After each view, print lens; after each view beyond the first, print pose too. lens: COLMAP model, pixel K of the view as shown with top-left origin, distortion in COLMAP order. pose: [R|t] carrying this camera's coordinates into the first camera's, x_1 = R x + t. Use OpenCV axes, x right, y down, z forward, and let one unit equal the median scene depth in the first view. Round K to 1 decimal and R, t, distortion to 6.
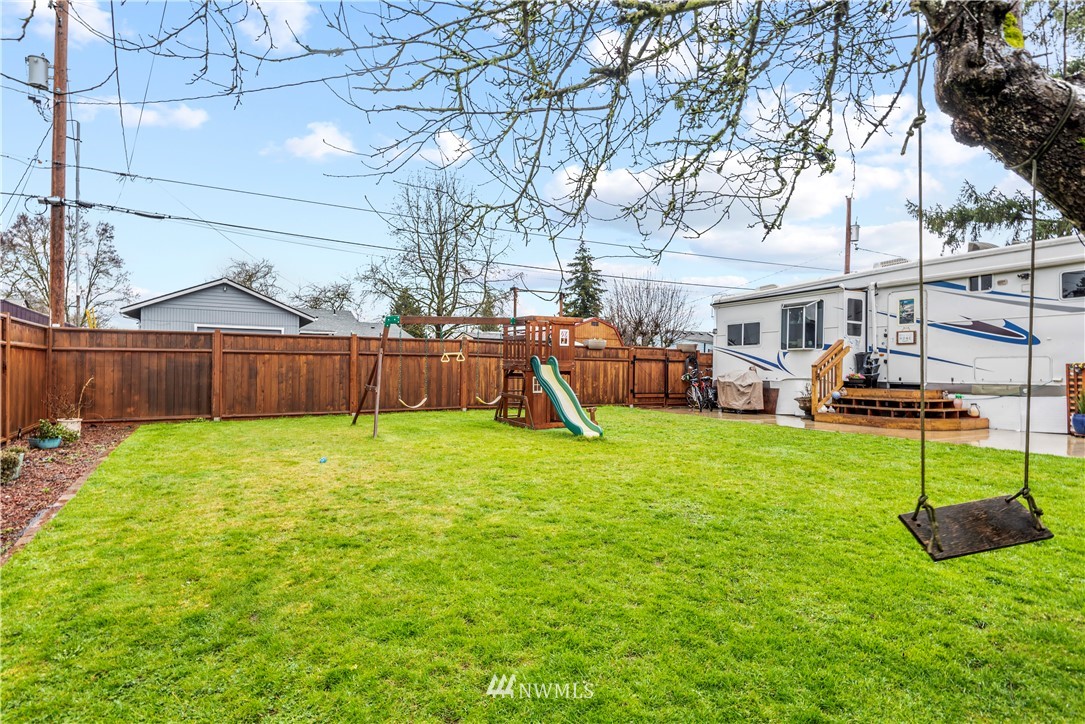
lens RADIAL K [[556.7, 0, 542.5], [0, 556.7, 362.0], [0, 0, 1]] dist [0.004046, 0.000500]
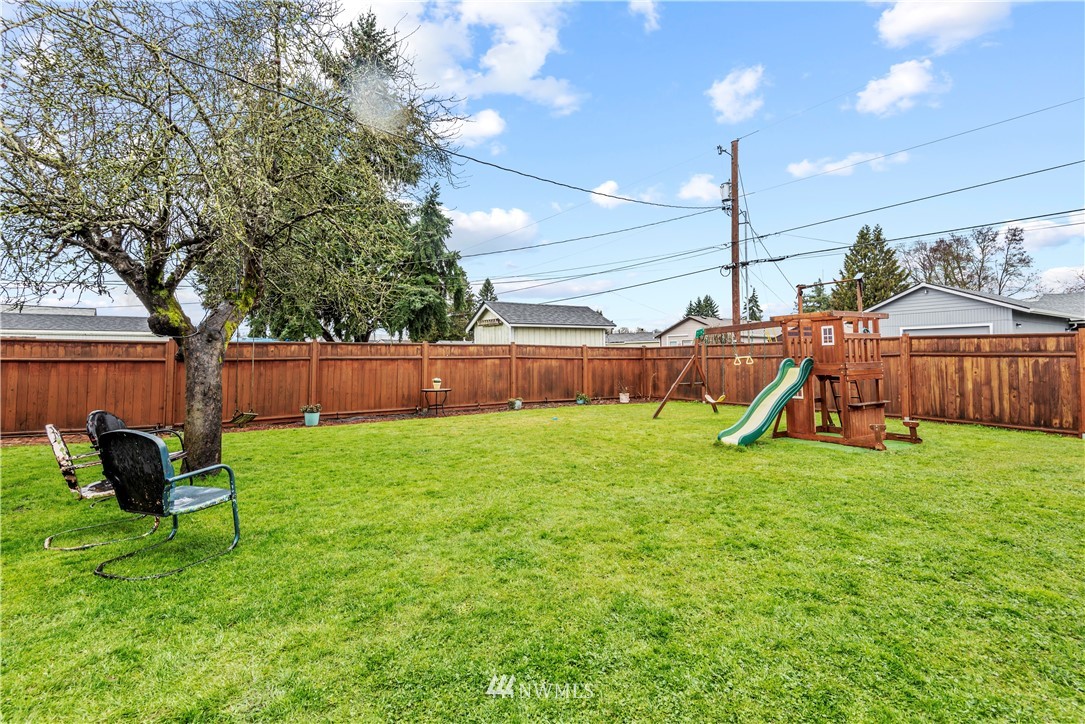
lens RADIAL K [[498.8, 0, 542.5], [0, 498.8, 362.0], [0, 0, 1]] dist [-0.000158, -0.000608]
pose [[0.033810, -0.006304, -0.999408, 0.568508], [0.010934, 0.999923, -0.005938, -0.002599], [0.999368, -0.010727, 0.033877, 0.388668]]
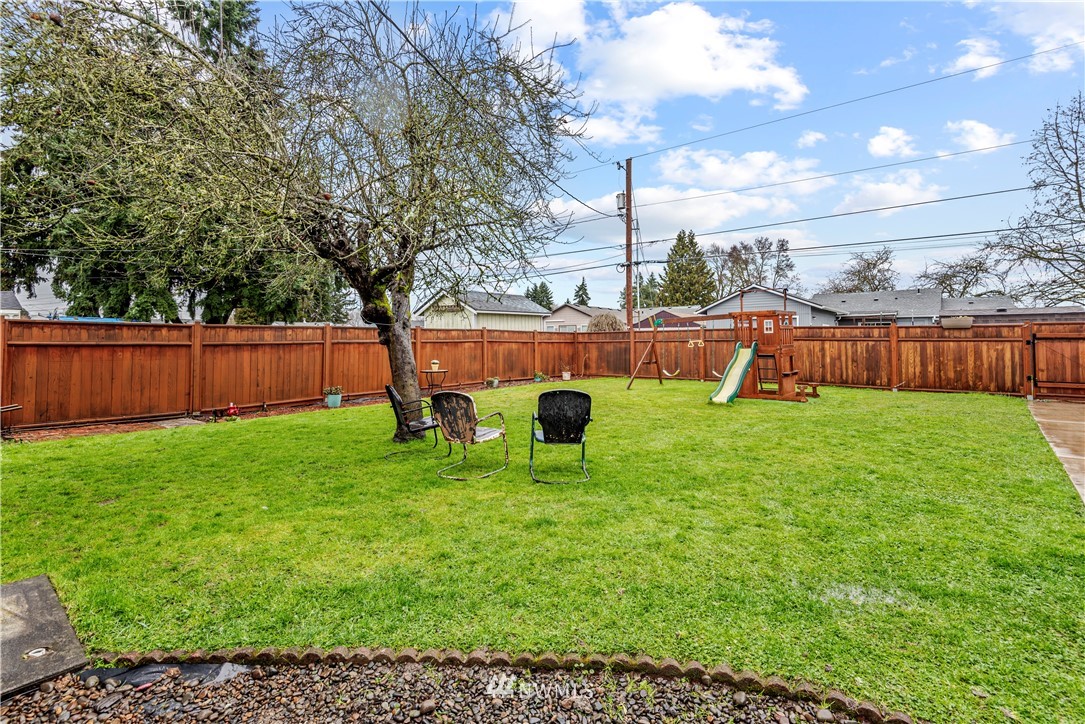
lens RADIAL K [[497.8, 0, 541.9], [0, 497.8, 351.7], [0, 0, 1]] dist [0.008405, -0.000163]
pose [[0.358049, 0.005322, -0.933688, 0.649637], [0.014903, 0.999824, 0.011414, -0.005331], [0.933584, -0.018002, 0.357907, 0.091457]]
